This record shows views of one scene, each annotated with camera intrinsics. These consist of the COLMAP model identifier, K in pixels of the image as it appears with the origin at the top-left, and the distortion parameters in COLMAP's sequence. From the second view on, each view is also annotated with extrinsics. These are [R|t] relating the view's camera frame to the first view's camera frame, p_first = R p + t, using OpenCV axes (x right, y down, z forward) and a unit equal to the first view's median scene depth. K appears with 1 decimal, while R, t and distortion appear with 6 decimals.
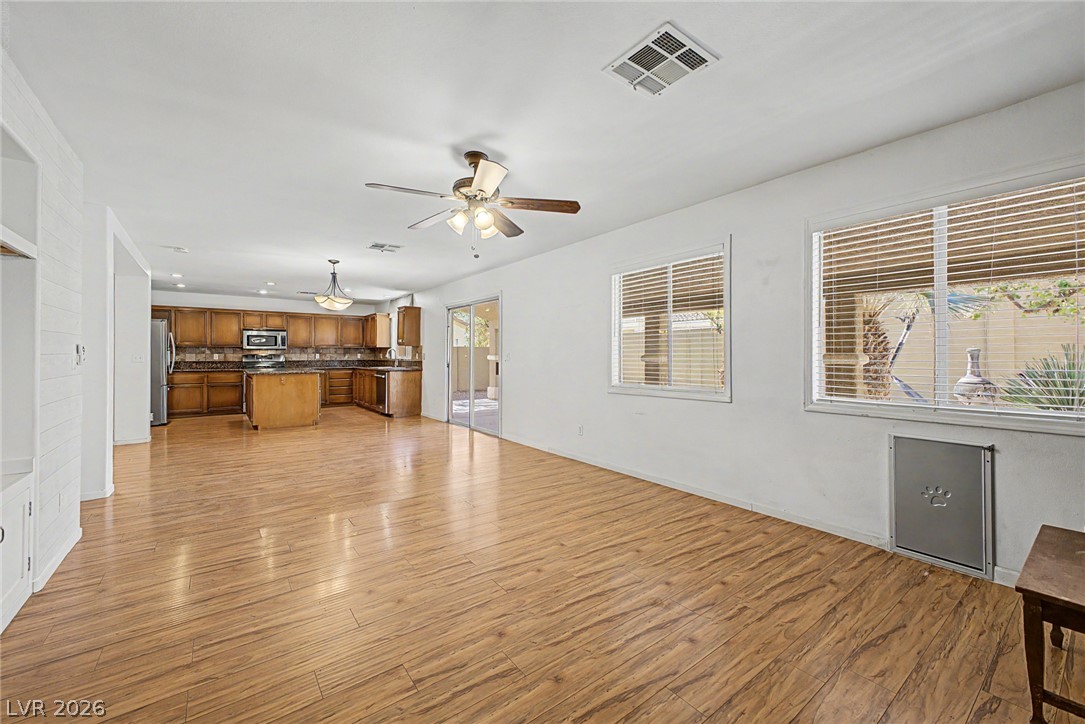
lens RADIAL K [[443.6, 0, 538.8], [0, 443.6, 350.9], [0, 0, 1]] dist [0.027962, 0.000007]
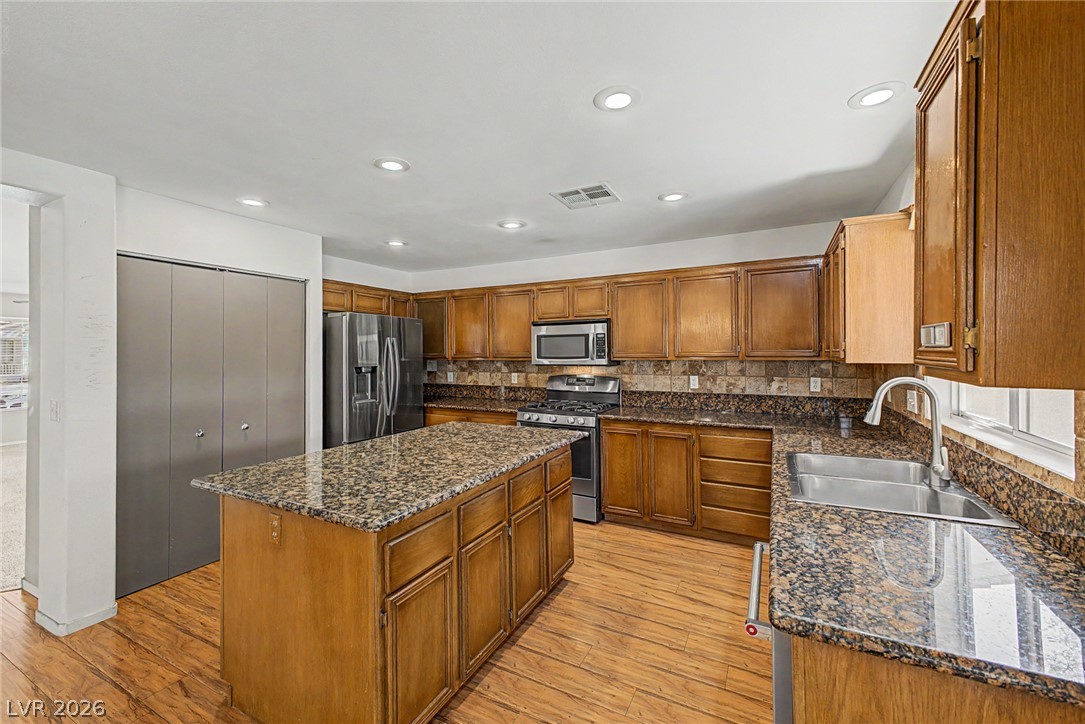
lens RADIAL K [[443.6, 0, 538.8], [0, 443.6, 350.9], [0, 0, 1]] dist [0.027962, 0.000007]
pose [[0.431523, -0.006828, -0.902076, -0.225747], [0.017090, 0.999854, 0.000608, -0.018654], [0.901940, -0.015679, 0.431576, 0.773853]]
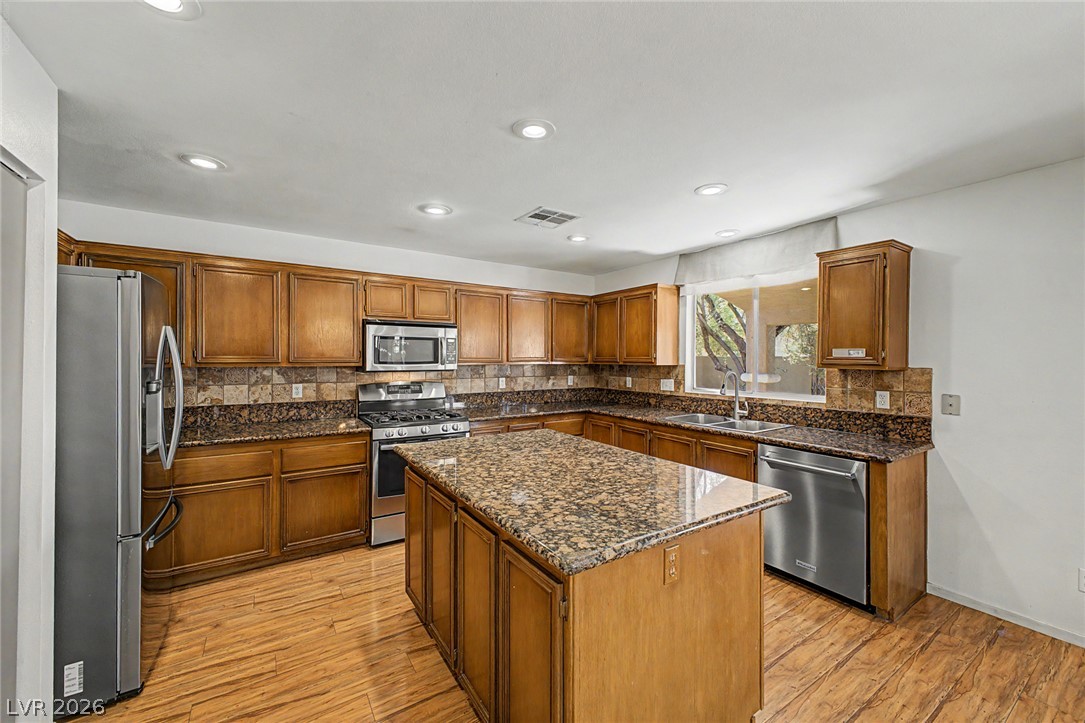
lens RADIAL K [[428.8, 0, 541.5], [0, 428.8, 357.3], [0, 0, 1]] dist [0.025734, -0.006349]
pose [[0.998713, 0.002780, -0.050647, -0.467653], [-0.002324, 0.999956, 0.009064, -0.019989], [0.050670, -0.008934, 0.998676, 0.610407]]
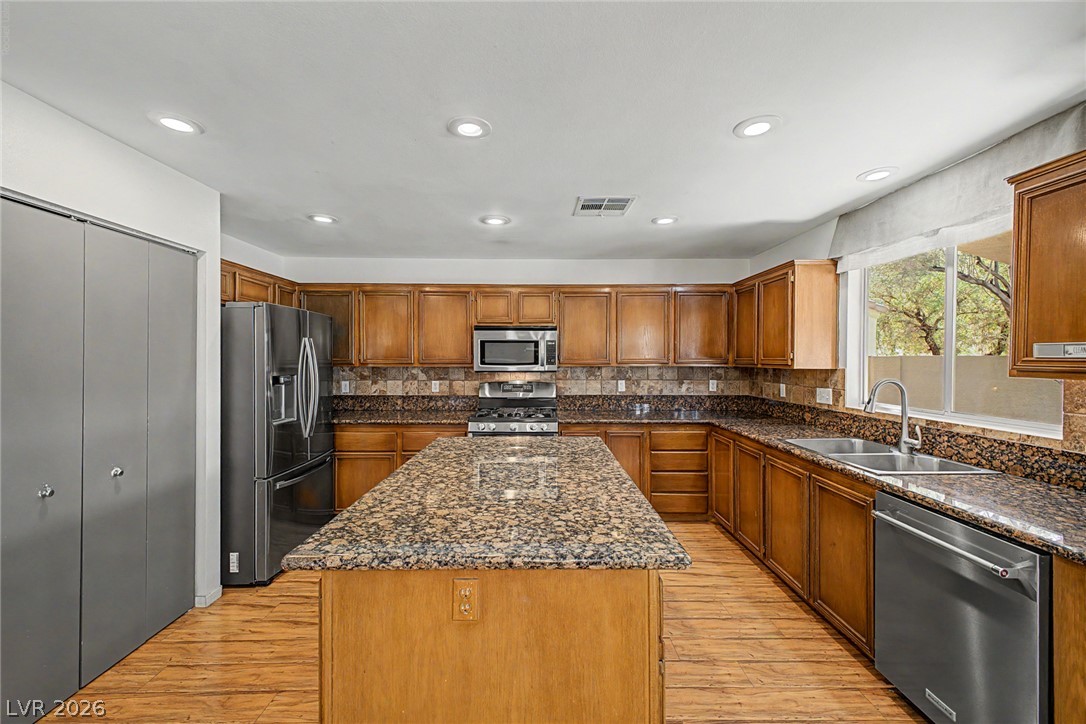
lens RADIAL K [[429.2, 0, 542.0], [0, 429.2, 357.8], [0, 0, 1]] dist [0.025734, -0.006349]
pose [[0.810853, -0.000096, -0.585250, -0.340575], [0.005566, 0.999956, 0.007548, -0.020273], [0.585224, -0.009378, 0.810818, 0.668248]]
